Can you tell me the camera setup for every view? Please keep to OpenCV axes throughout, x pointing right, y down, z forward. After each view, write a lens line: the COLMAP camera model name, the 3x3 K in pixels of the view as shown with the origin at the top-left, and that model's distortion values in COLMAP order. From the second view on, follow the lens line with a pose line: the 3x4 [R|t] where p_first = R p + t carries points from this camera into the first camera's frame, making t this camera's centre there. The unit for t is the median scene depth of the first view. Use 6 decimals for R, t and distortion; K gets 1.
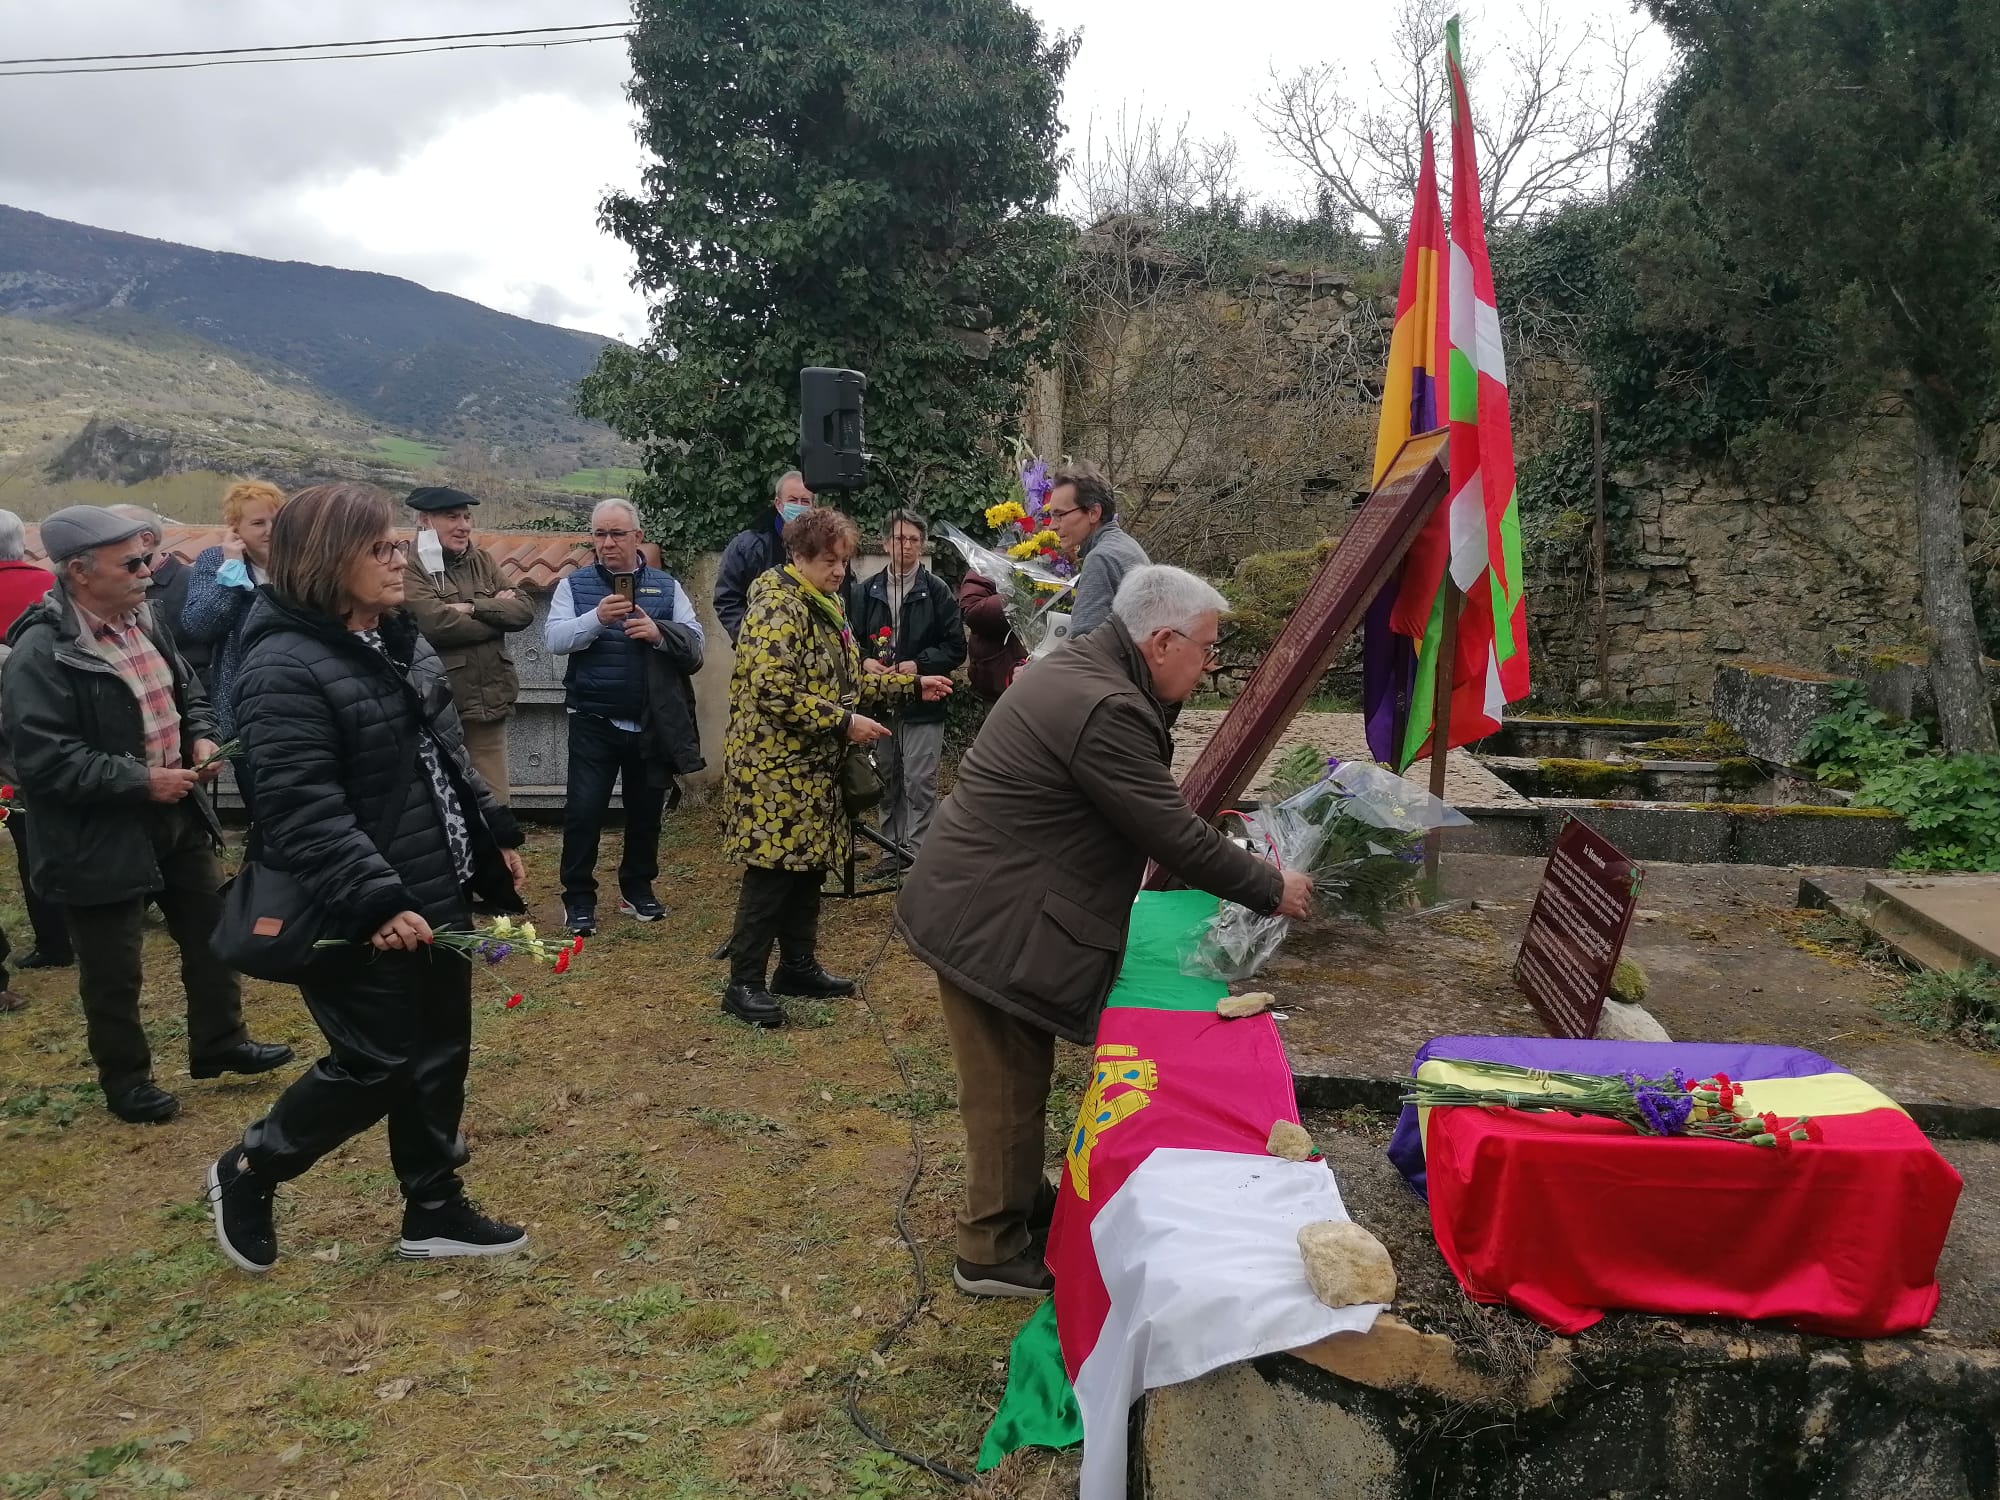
lens RADIAL K [[1495.1, 0, 982.3], [0, 1495.1, 741.7], [0, 0, 1]] dist [0.099846, -0.151936]
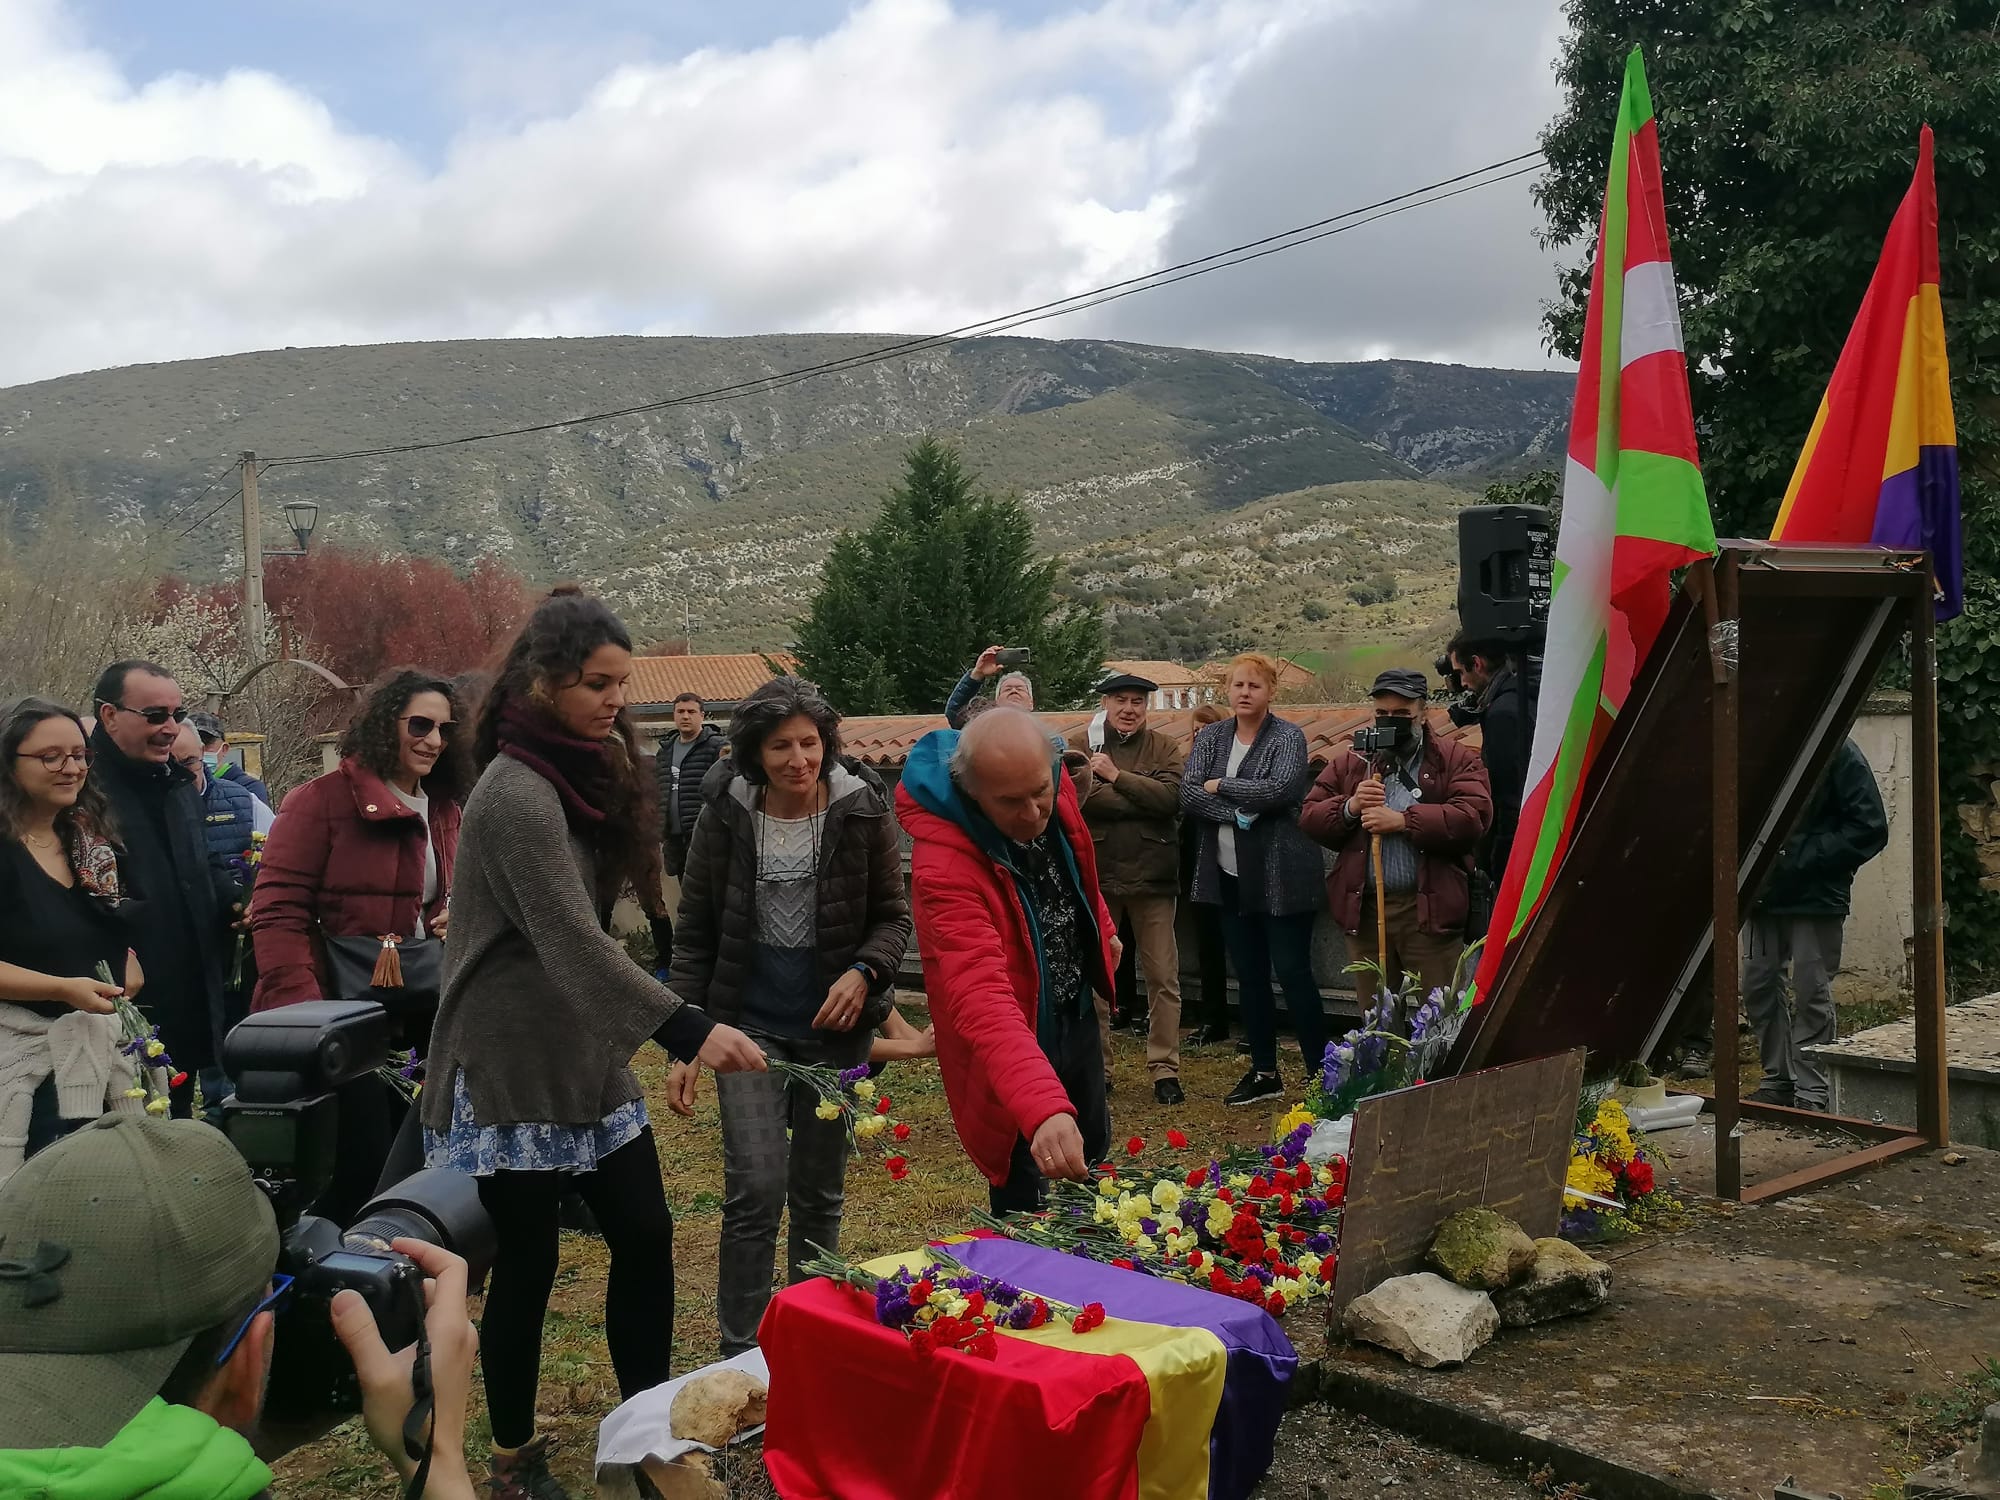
lens RADIAL K [[1951.9, 0, 1010.4], [0, 1951.9, 740.1], [0, 0, 1]] dist [0.066493, -0.014877]
pose [[0.718761, -0.022753, -0.694885, 0.337142], [-0.057833, 0.994044, -0.092369, 0.000084], [0.692848, 0.106578, 0.713164, 0.030213]]
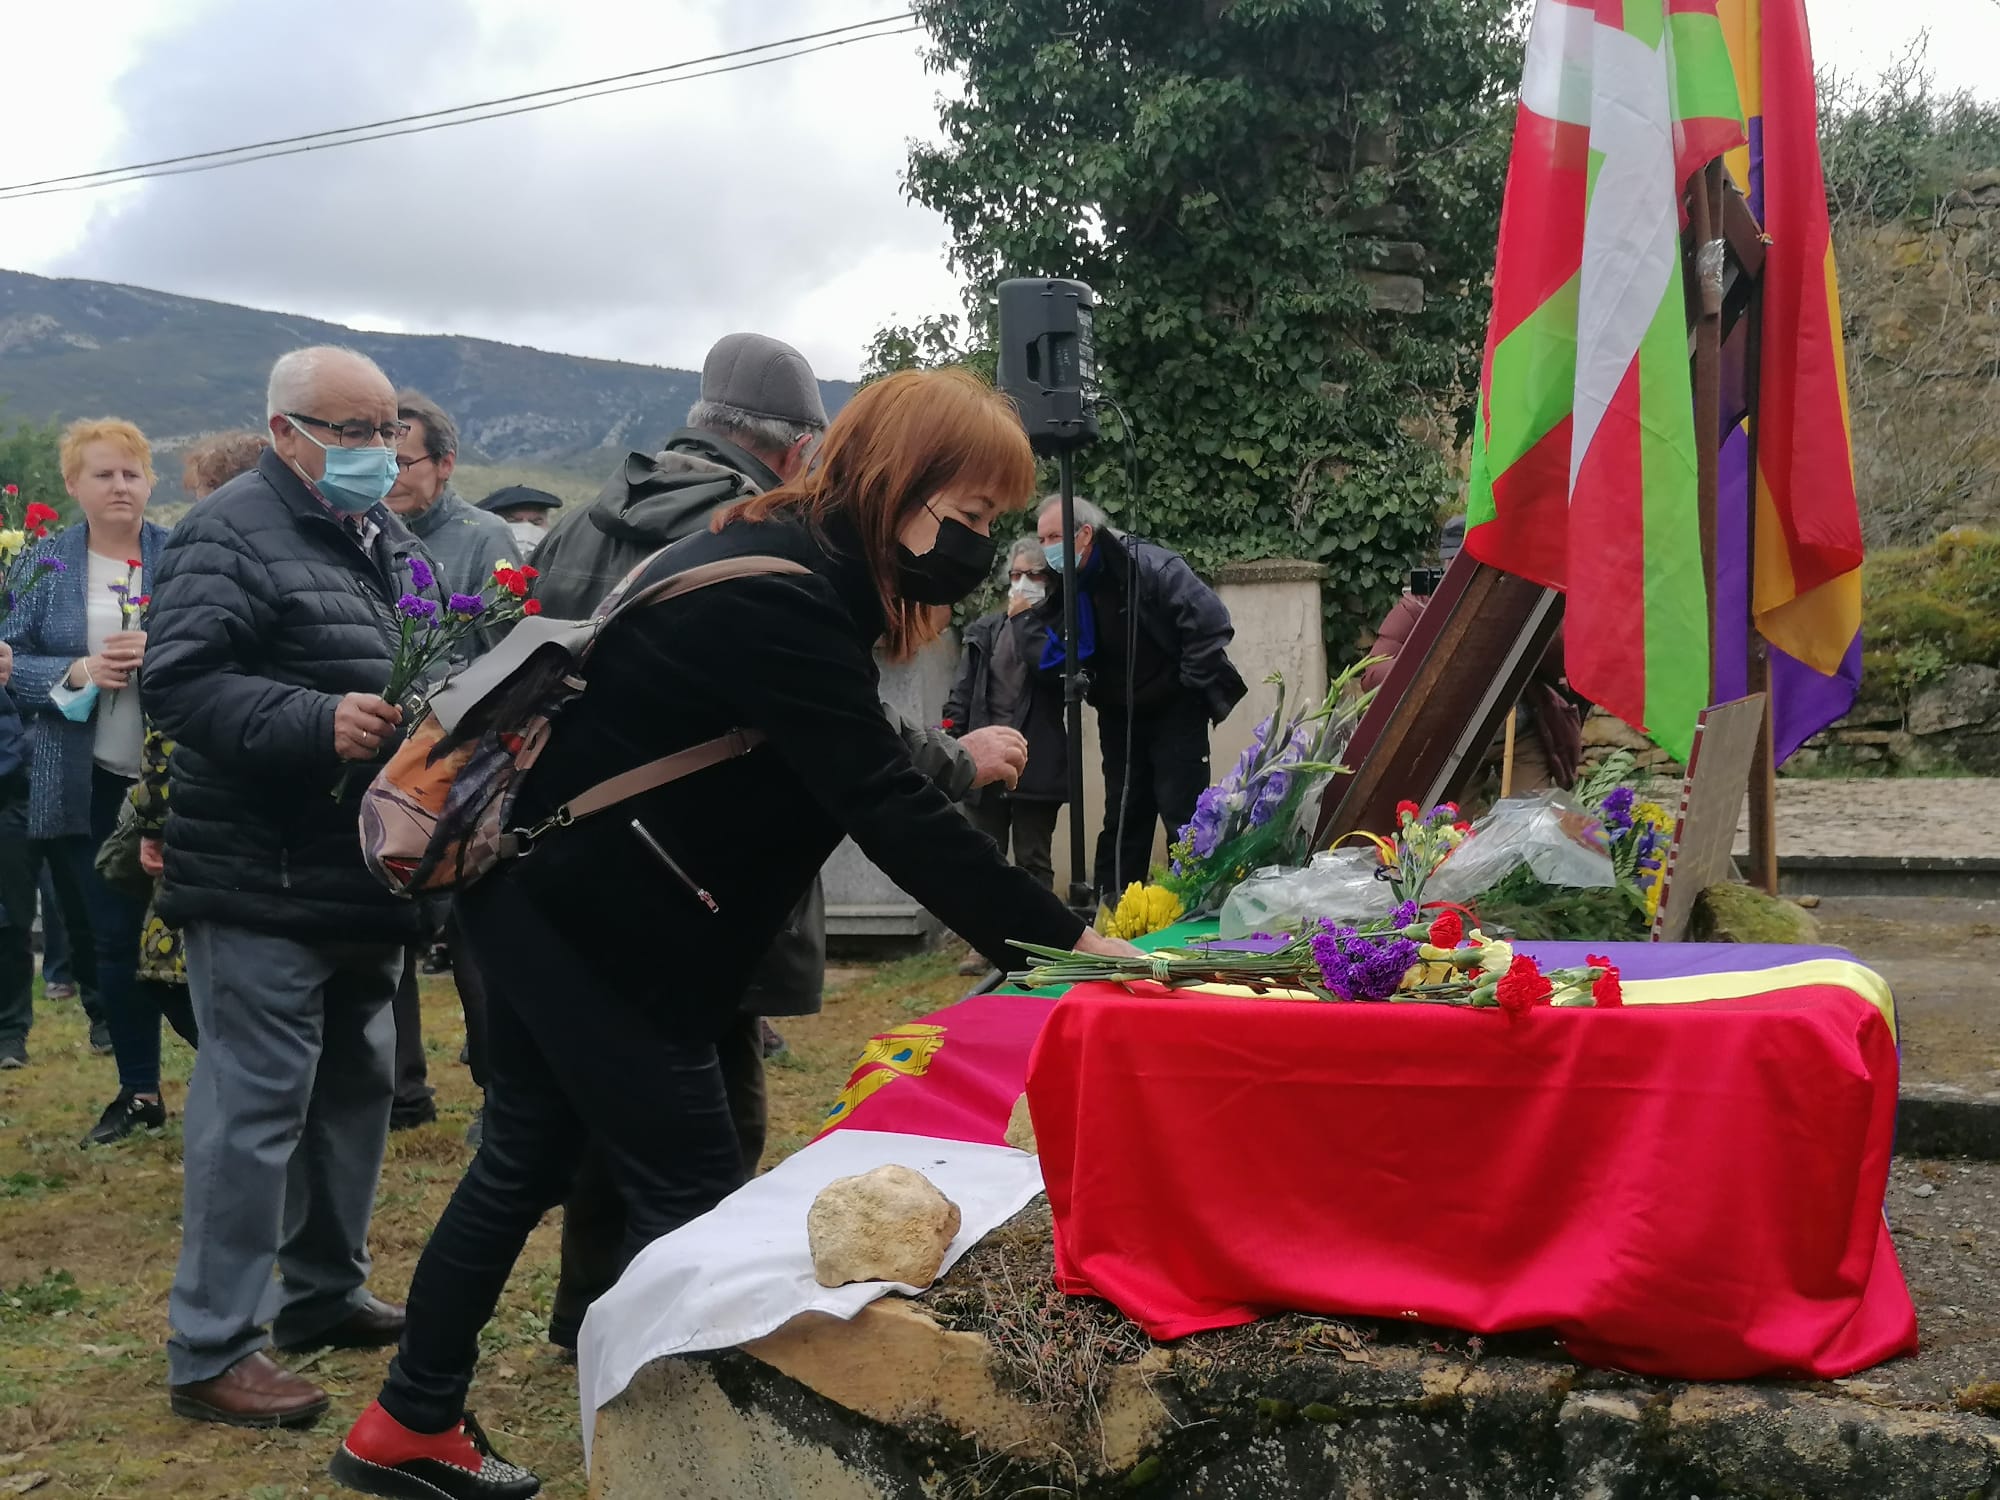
lens RADIAL K [[2066.0, 0, 998.9], [0, 2066.0, 755.4], [0, 0, 1]] dist [0.064981, -0.052749]
pose [[0.947880, -0.027612, -0.317430, 0.139951], [-0.005076, 0.994803, -0.101691, 0.060064], [0.318588, 0.098002, 0.942813, 0.051393]]
